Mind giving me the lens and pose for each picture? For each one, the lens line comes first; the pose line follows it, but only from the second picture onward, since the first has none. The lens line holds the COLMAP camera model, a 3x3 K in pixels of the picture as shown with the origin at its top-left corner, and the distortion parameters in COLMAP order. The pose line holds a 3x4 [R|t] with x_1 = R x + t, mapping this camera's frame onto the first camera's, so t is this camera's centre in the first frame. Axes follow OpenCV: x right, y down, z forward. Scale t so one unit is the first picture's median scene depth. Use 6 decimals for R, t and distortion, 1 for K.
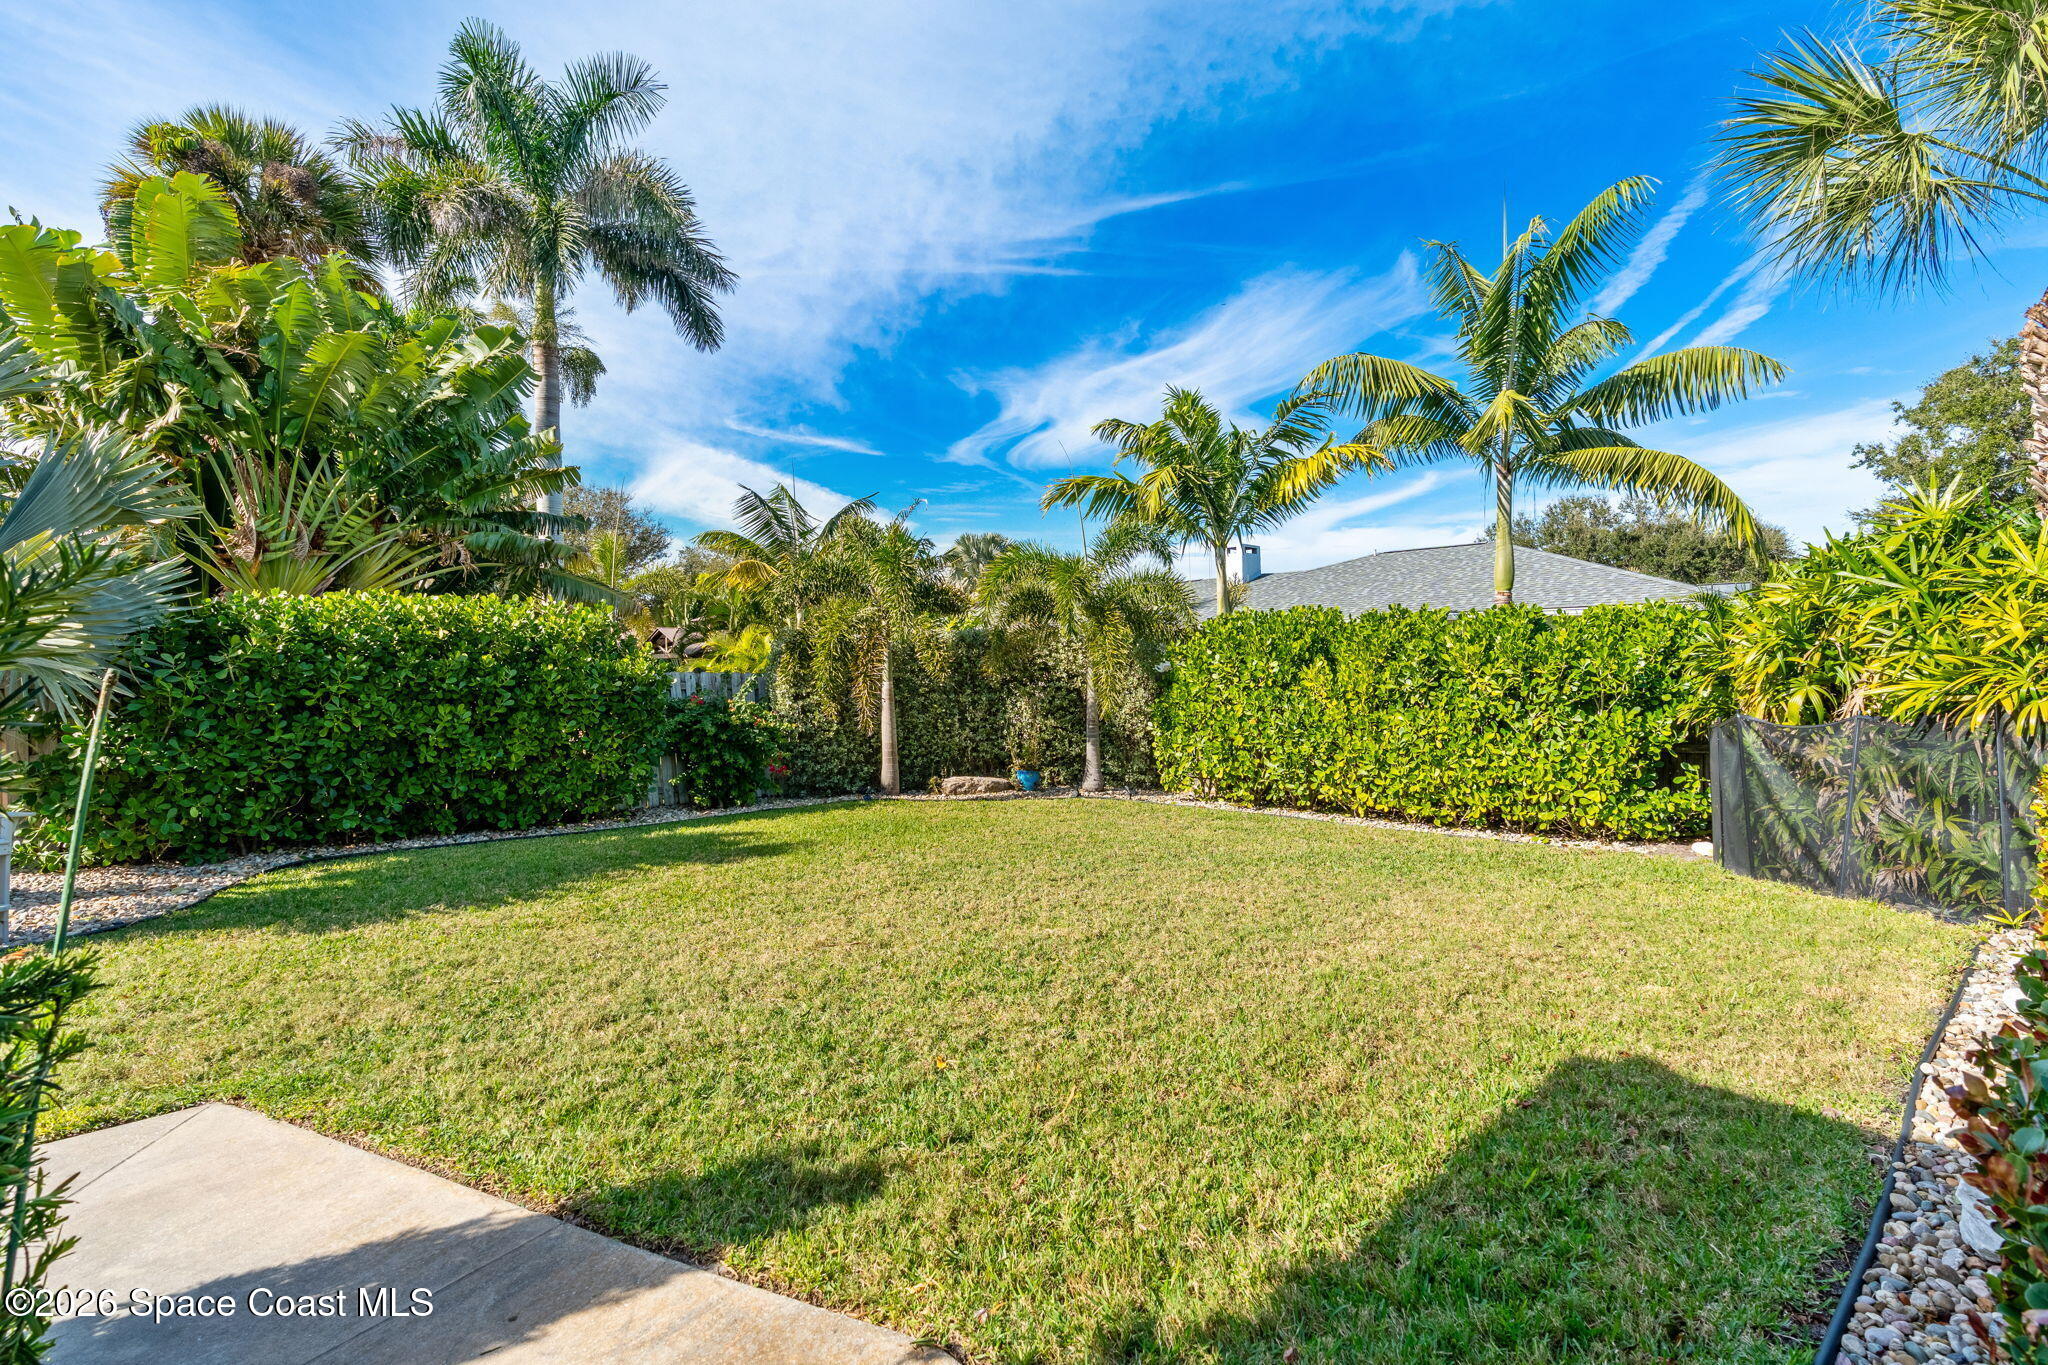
lens RADIAL K [[925.7, 0, 1012.9], [0, 925.7, 663.2], [0, 0, 1]] dist [0.002384, 0.001265]
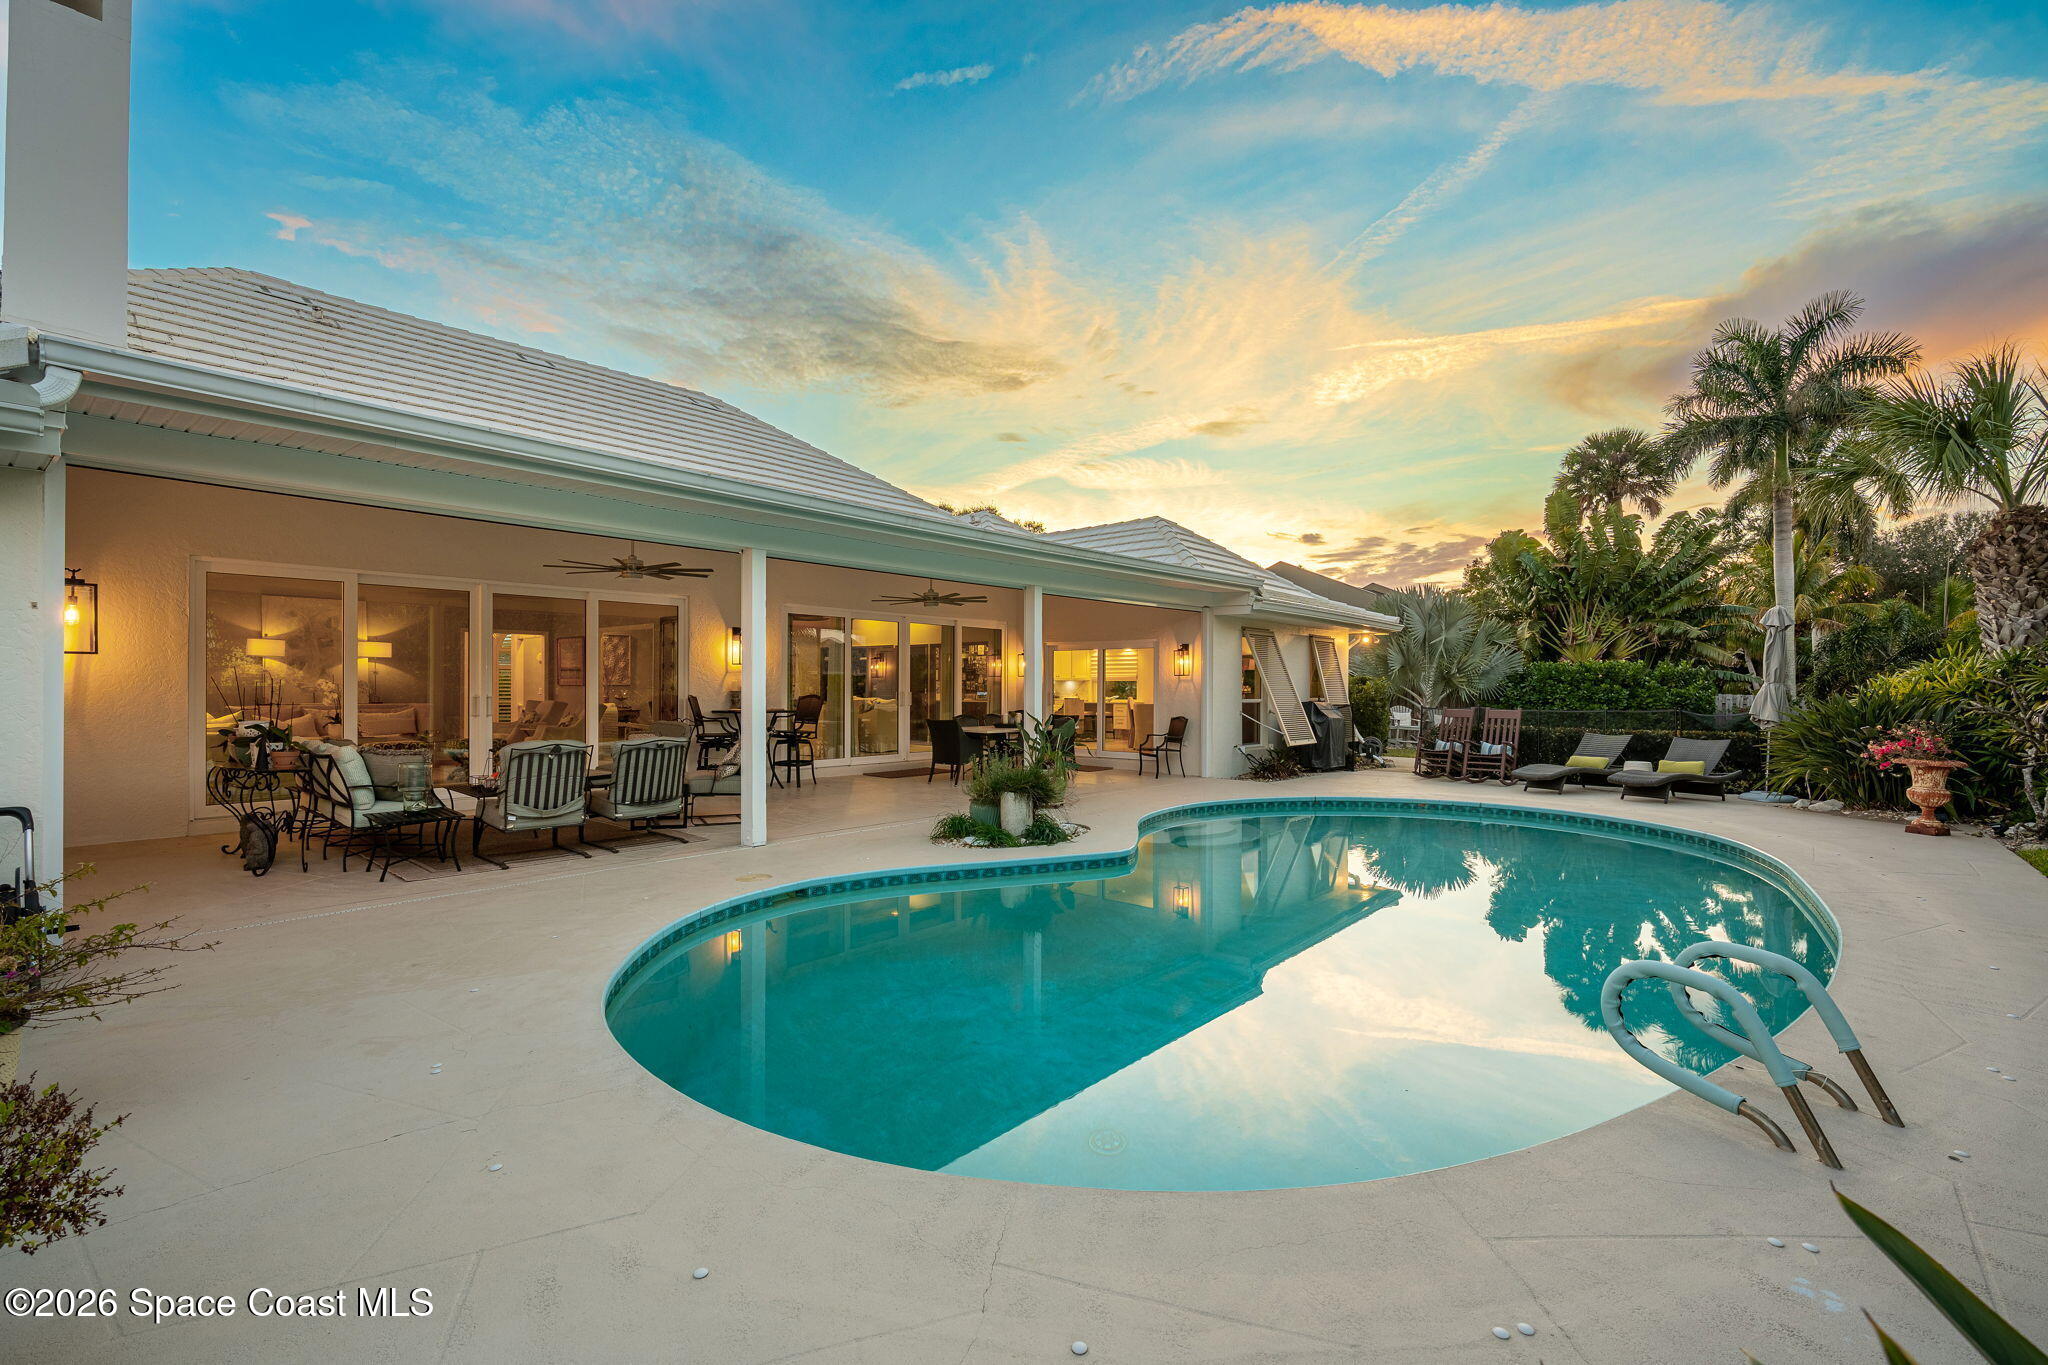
lens RADIAL K [[925.7, 0, 1044.7], [0, 925.7, 683.2], [0, 0, 1]] dist [0.002384, 0.001265]
pose [[0.152712, 0.020625, -0.988056, 1.432623], [-0.019575, 0.999649, 0.017842, -0.024210], [0.988077, 0.016616, 0.153062, -0.778893]]
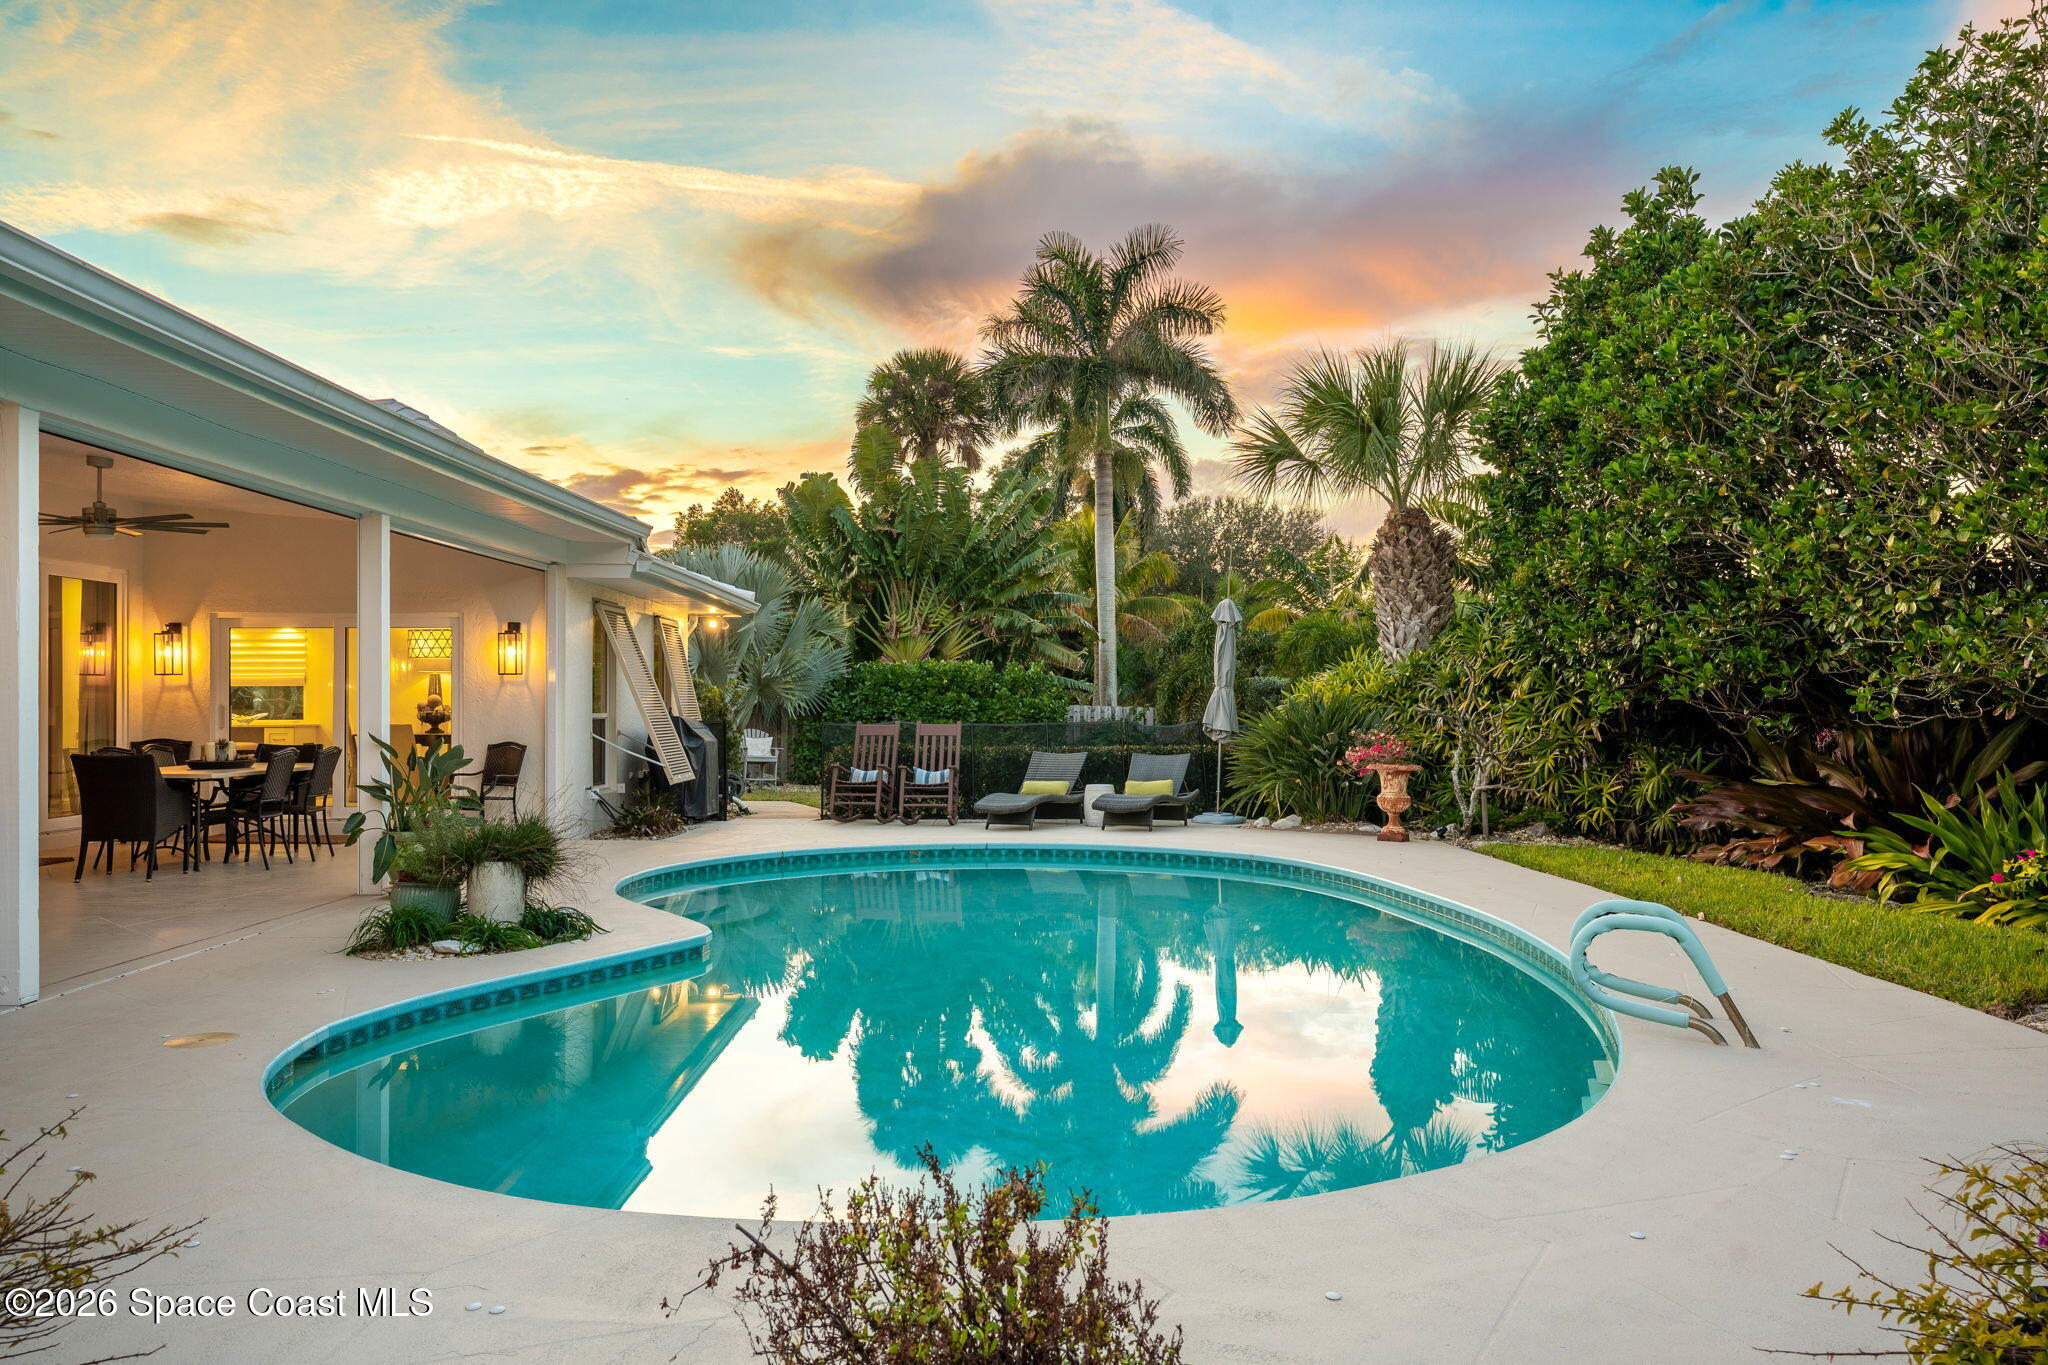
lens RADIAL K [[1540.2, 0, 1029.6], [0, 1540.2, 677.8], [0, 0, 1]] dist [-0.025441, 0.011564]
pose [[0.743871, 0.011200, -0.668229, 1.391395], [-0.023634, 0.999675, -0.009554, -0.012117], [0.667905, 0.022900, 0.743894, -1.060769]]
